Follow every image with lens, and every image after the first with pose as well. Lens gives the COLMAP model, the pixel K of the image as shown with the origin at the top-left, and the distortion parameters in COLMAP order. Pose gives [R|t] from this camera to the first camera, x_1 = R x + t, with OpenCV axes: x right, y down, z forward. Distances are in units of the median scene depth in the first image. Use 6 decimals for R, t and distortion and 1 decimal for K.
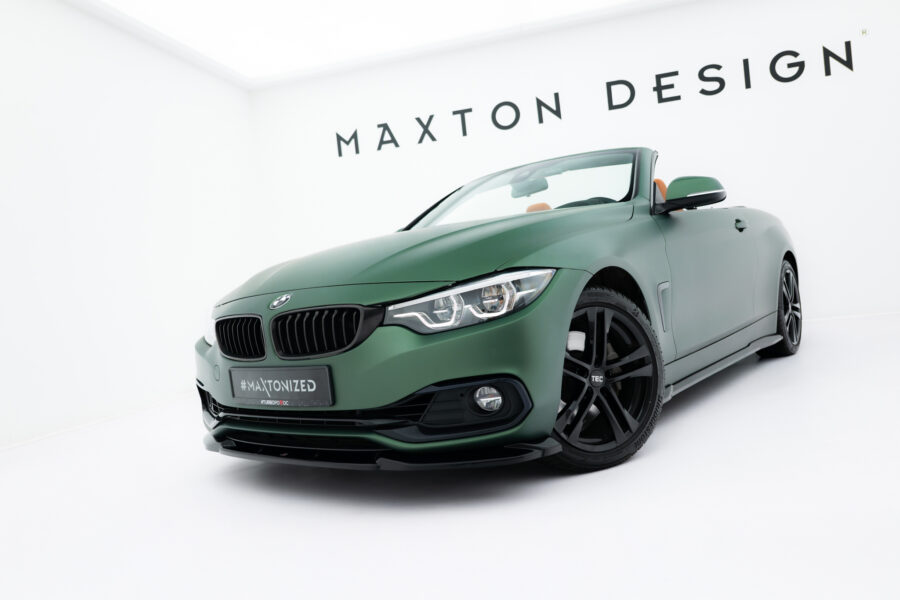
lens RADIAL K [[685.1, 0, 450.9], [0, 685.1, 333.3], [0, 0, 1]] dist [0.003470, 0.000621]
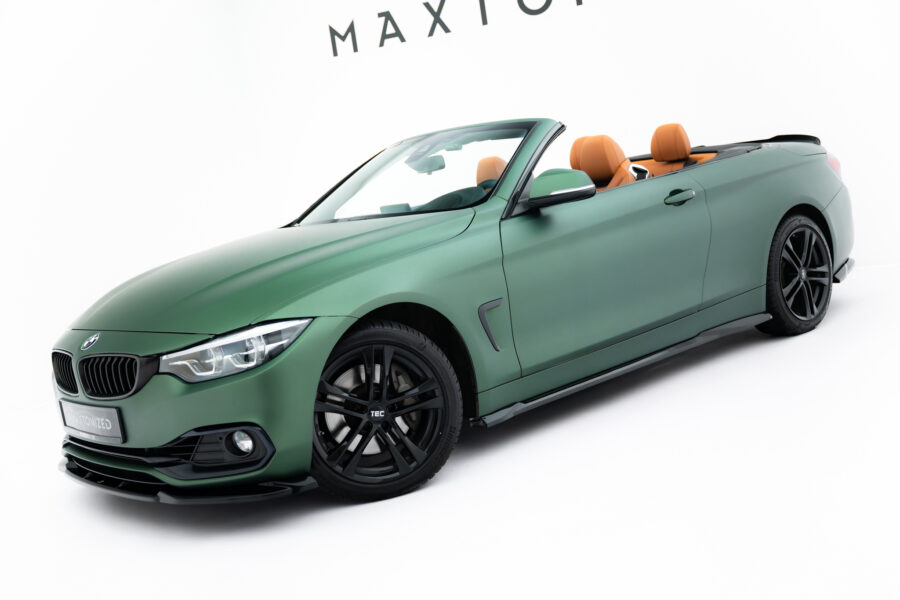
lens RADIAL K [[1044.6, 0, 515.3], [0, 1044.6, 300.6], [0, 0, 1]] dist [0.015484, 0.009296]
pose [[0.988061, -0.014154, -0.153415, 0.721750], [0.027847, 0.995777, 0.087478, -0.257102], [0.151529, -0.090706, 0.984282, -0.556305]]
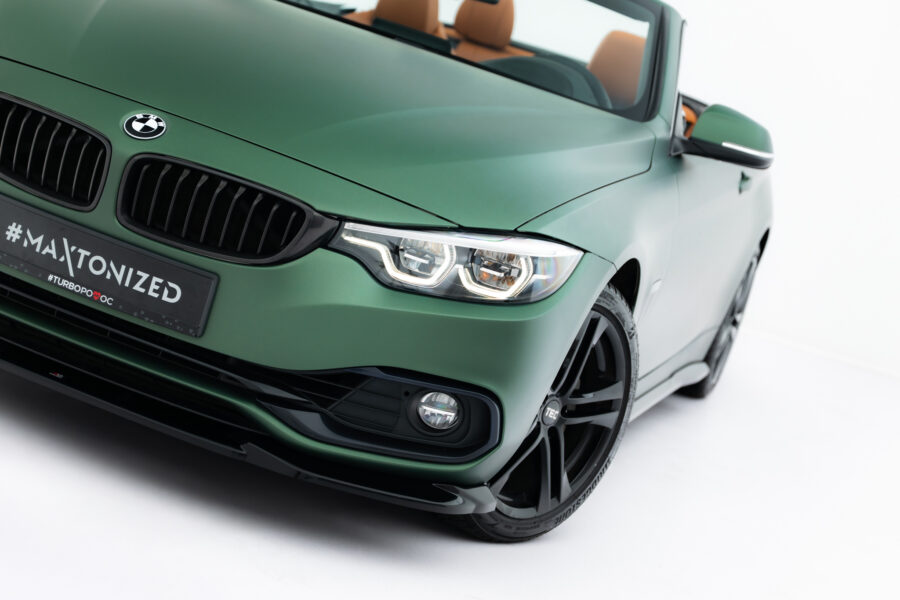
lens RADIAL K [[1796.1, 0, 450.0], [0, 1796.1, 300.0], [0, 0, 1]] dist [-0.027431, -0.066166]
pose [[0.852952, 0.321091, 0.411550, -0.655871], [-0.374690, 0.925550, 0.054445, -0.097457], [-0.363428, -0.200642, 0.909760, -0.536028]]
